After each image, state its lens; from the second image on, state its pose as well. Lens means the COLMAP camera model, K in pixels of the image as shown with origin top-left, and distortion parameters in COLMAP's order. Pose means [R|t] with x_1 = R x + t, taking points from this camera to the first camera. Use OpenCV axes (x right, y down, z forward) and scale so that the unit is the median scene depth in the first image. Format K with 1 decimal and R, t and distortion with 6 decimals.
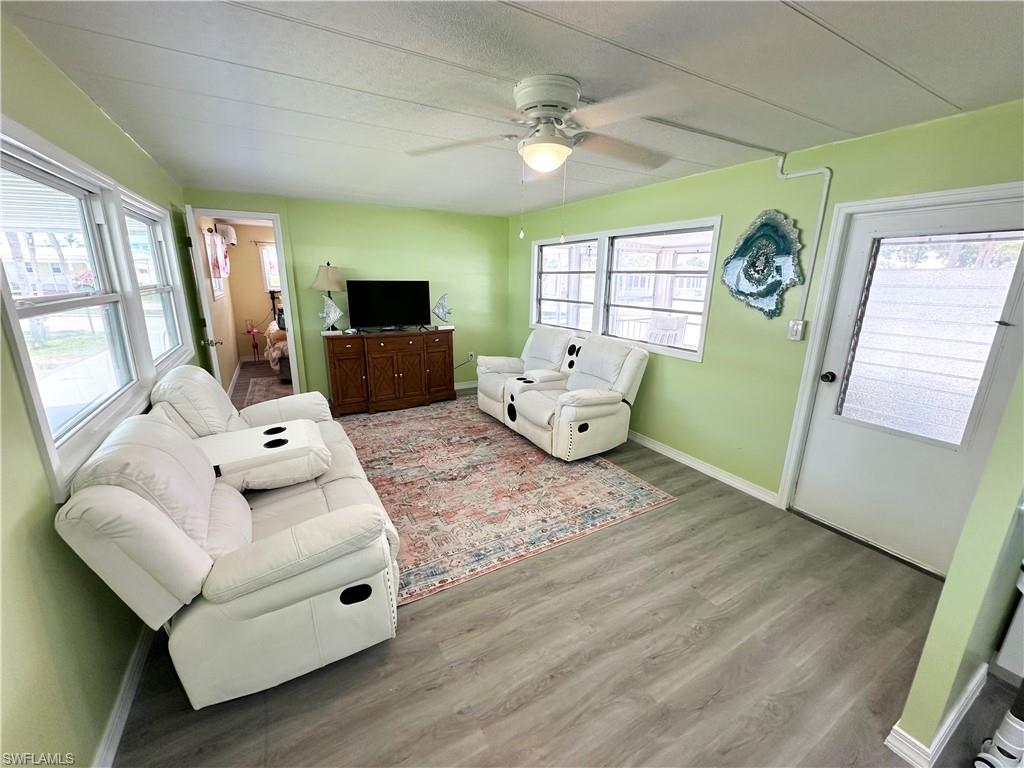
lens RADIAL K [[408.8, 0, 512.0], [0, 408.8, 384.0], [0, 0, 1]] dist [-0.000243, -0.000076]
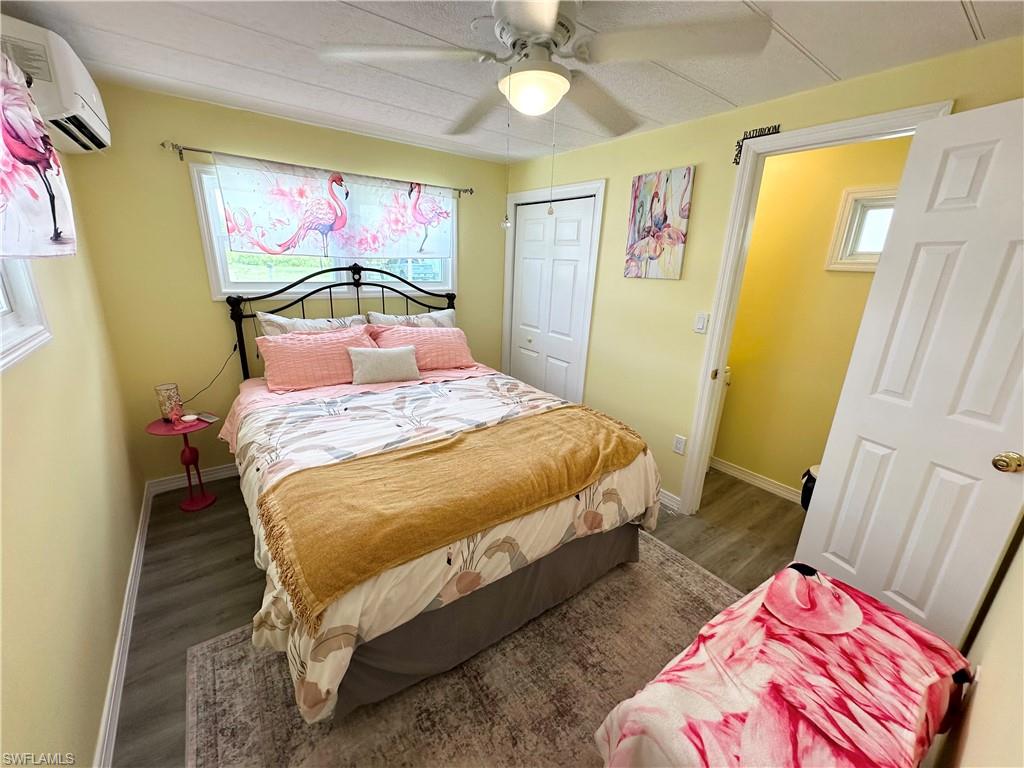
lens RADIAL K [[408.8, 0, 512.0], [0, 408.8, 384.0], [0, 0, 1]] dist [-0.000243, -0.000076]
pose [[0.920390, -0.098960, 0.378272, -0.303735], [0.081212, 0.994727, 0.062630, -0.093360], [-0.382475, -0.026924, 0.923573, 0.349024]]
